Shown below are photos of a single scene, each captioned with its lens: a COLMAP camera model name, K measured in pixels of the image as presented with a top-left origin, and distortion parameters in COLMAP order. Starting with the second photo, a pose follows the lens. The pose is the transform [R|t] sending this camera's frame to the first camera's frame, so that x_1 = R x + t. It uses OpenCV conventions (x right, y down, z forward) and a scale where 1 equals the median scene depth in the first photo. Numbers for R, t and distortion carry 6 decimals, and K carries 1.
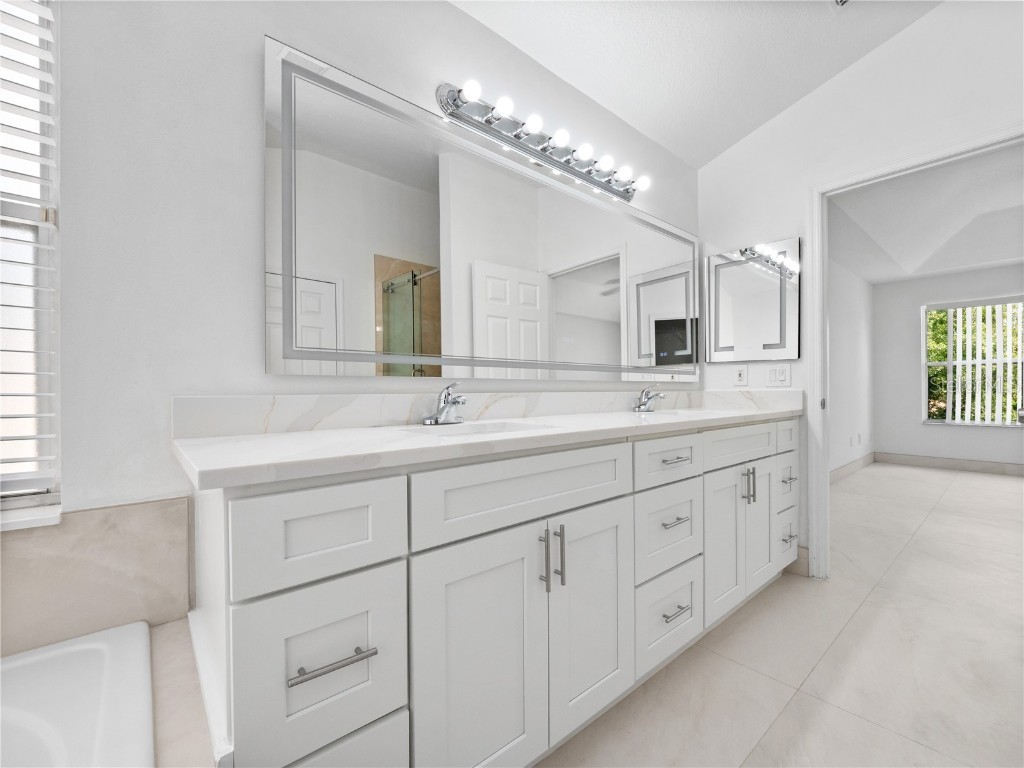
lens RADIAL K [[435.2, 0, 506.7], [0, 435.2, 386.9], [0, 0, 1]] dist [-0.001094, -0.000234]
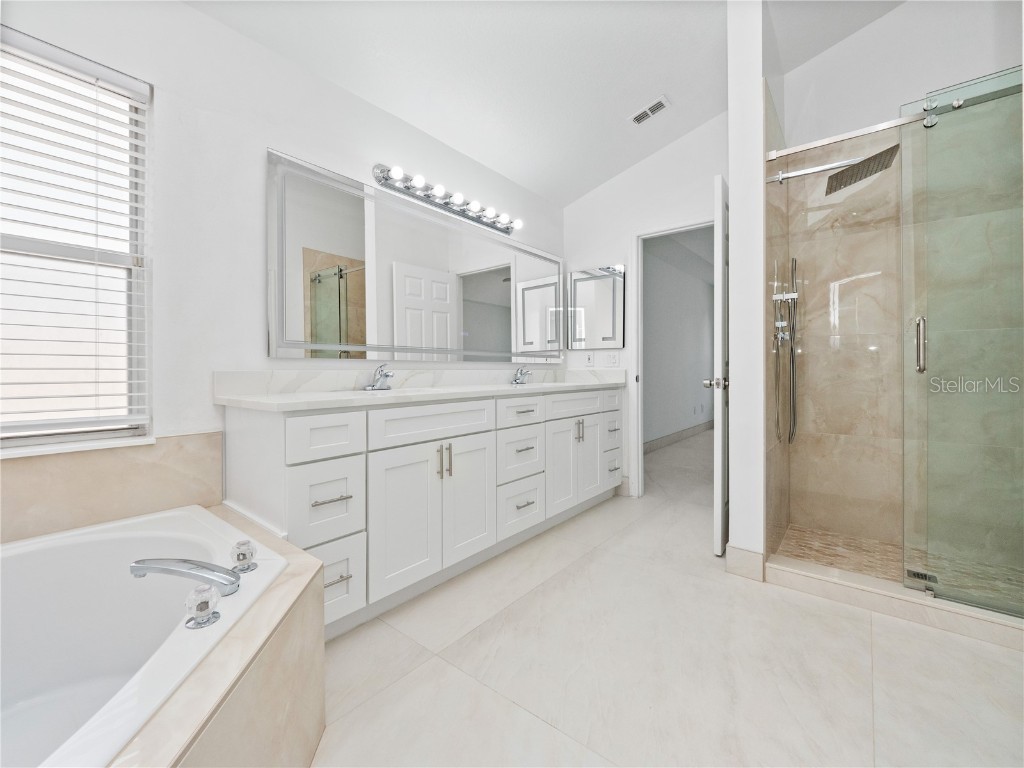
lens RADIAL K [[415.8, 0, 497.9], [0, 415.8, 368.1], [0, 0, 1]] dist [0.021146, 0.000008]
pose [[0.984379, 0.002575, 0.176043, 0.010341], [-0.003049, 0.999992, 0.002424, 0.001902], [-0.176036, -0.002922, 0.984379, -0.401508]]
